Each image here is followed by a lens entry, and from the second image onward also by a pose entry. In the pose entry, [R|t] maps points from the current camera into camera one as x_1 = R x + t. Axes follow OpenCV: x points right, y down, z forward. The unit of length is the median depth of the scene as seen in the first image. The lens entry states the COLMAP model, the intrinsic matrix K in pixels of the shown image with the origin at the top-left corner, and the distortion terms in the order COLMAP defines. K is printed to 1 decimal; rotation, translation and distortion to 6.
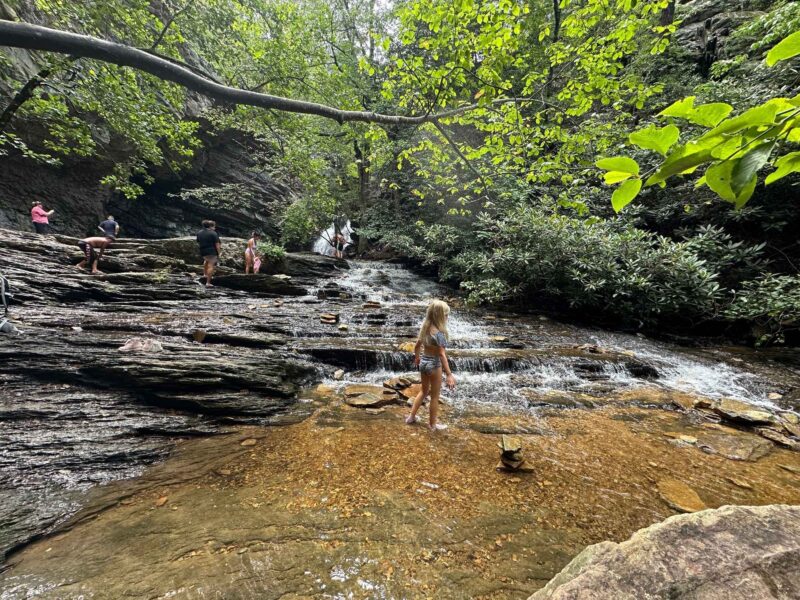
lens RADIAL K [[315.4, 0, 403.4], [0, 315.4, 302.3], [0, 0, 1]] dist [-0.007717, 0.001642]
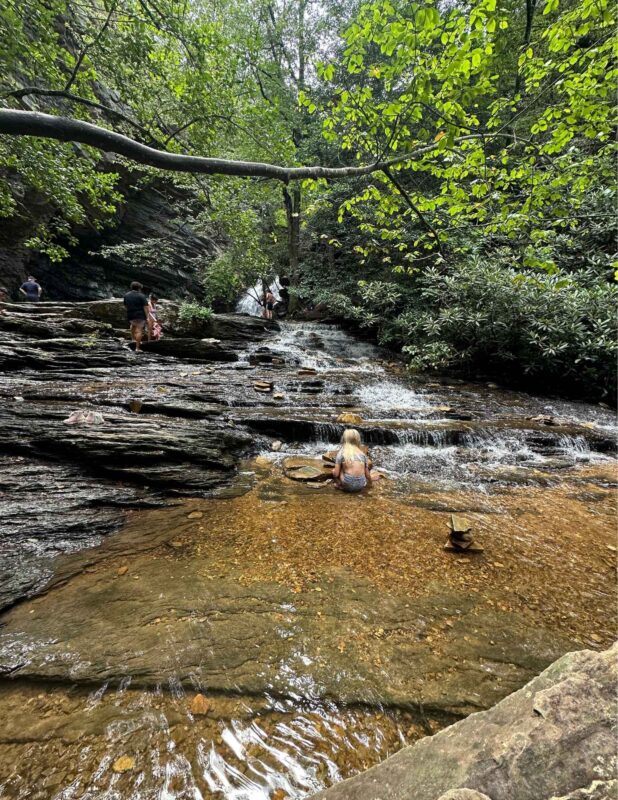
lens RADIAL K [[334.5, 0, 313.7], [0, 334.5, 402.0], [0, 0, 1]] dist [-0.008370, 0.001214]
pose [[0.997932, 0.004072, -0.064145, -0.020979], [0.003169, 0.993660, 0.112384, -0.019346], [0.064196, -0.112355, 0.991592, -0.003163]]
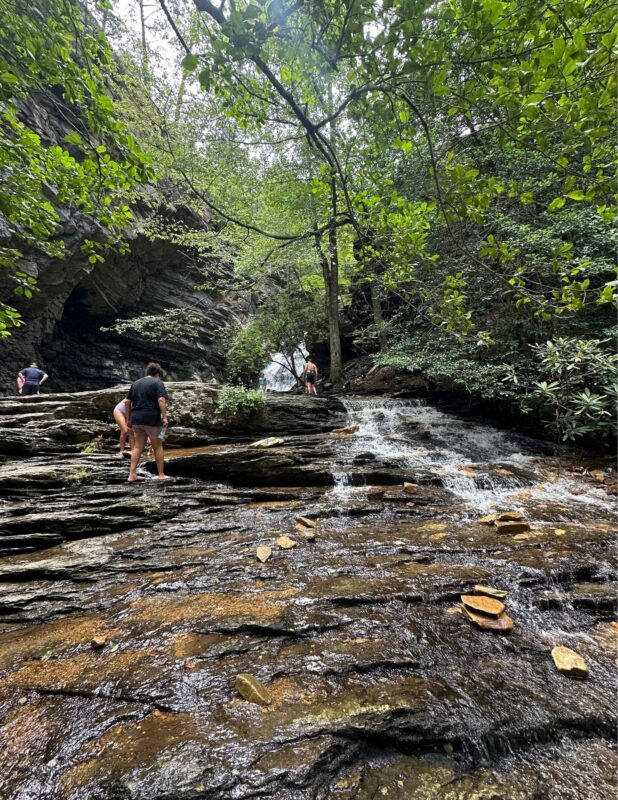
lens RADIAL K [[334.5, 0, 311.6], [0, 334.5, 403.4], [0, 0, 1]] dist [-0.008370, 0.001214]
pose [[0.993393, -0.065521, -0.094223, -0.472520], [0.059747, 0.996233, -0.062848, -0.218402], [0.097986, 0.056803, 0.993565, 0.694630]]
